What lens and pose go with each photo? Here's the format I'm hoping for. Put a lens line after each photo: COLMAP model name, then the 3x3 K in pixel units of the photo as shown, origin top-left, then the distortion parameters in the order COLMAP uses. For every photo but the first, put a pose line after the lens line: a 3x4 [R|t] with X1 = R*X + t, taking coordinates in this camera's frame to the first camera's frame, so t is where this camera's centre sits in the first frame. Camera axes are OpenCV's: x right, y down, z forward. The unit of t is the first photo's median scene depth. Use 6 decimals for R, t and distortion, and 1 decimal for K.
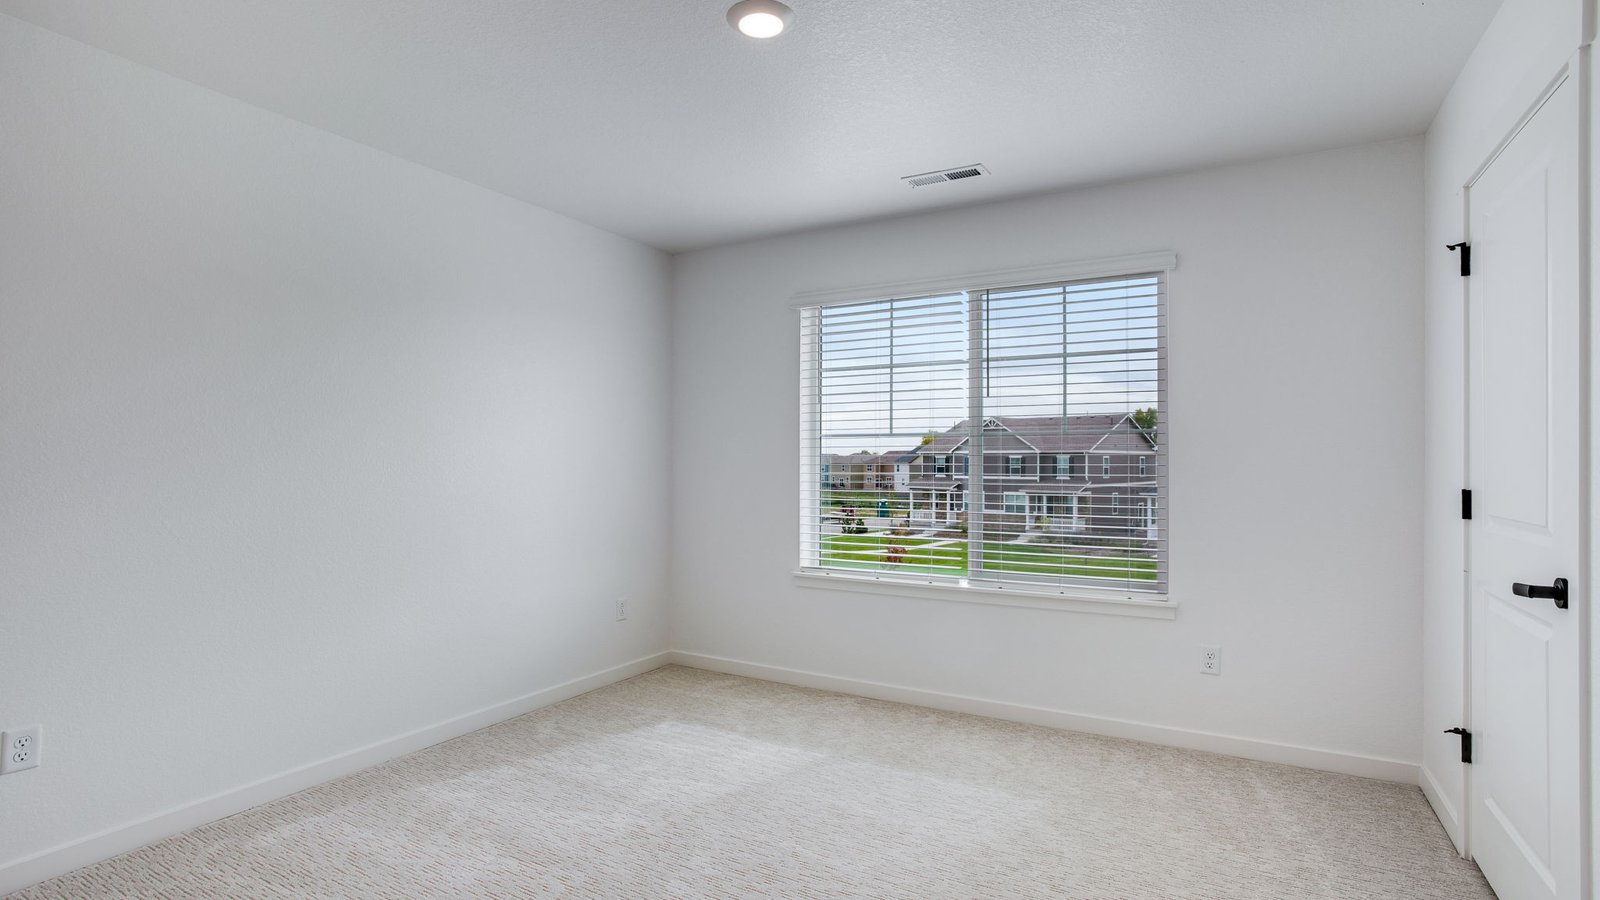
lens RADIAL K [[769.1, 0, 789.7], [0, 769.1, 454.2], [0, 0, 1]] dist [-0.060386, 0.027384]
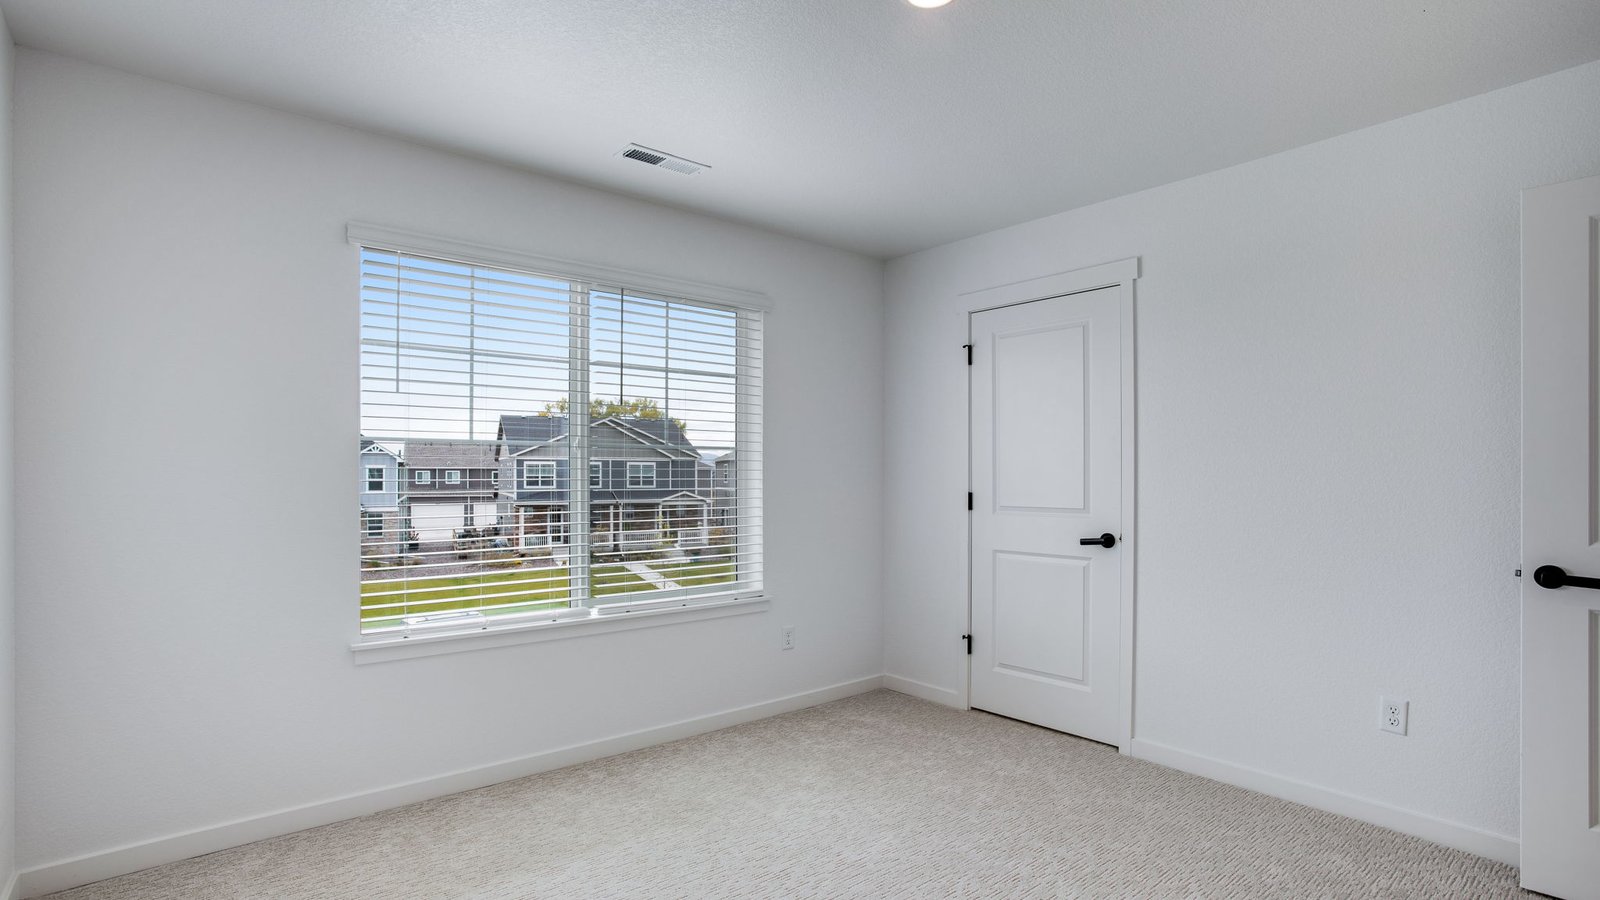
lens RADIAL K [[792.9, 0, 820.2], [0, 792.9, 460.8], [0, 0, 1]] dist [-0.070108, 0.030588]
pose [[0.321729, 0.010556, 0.946773, -0.571547], [-0.010269, 0.999918, -0.007659, -0.003399], [-0.946776, -0.007258, 0.321811, 0.479309]]
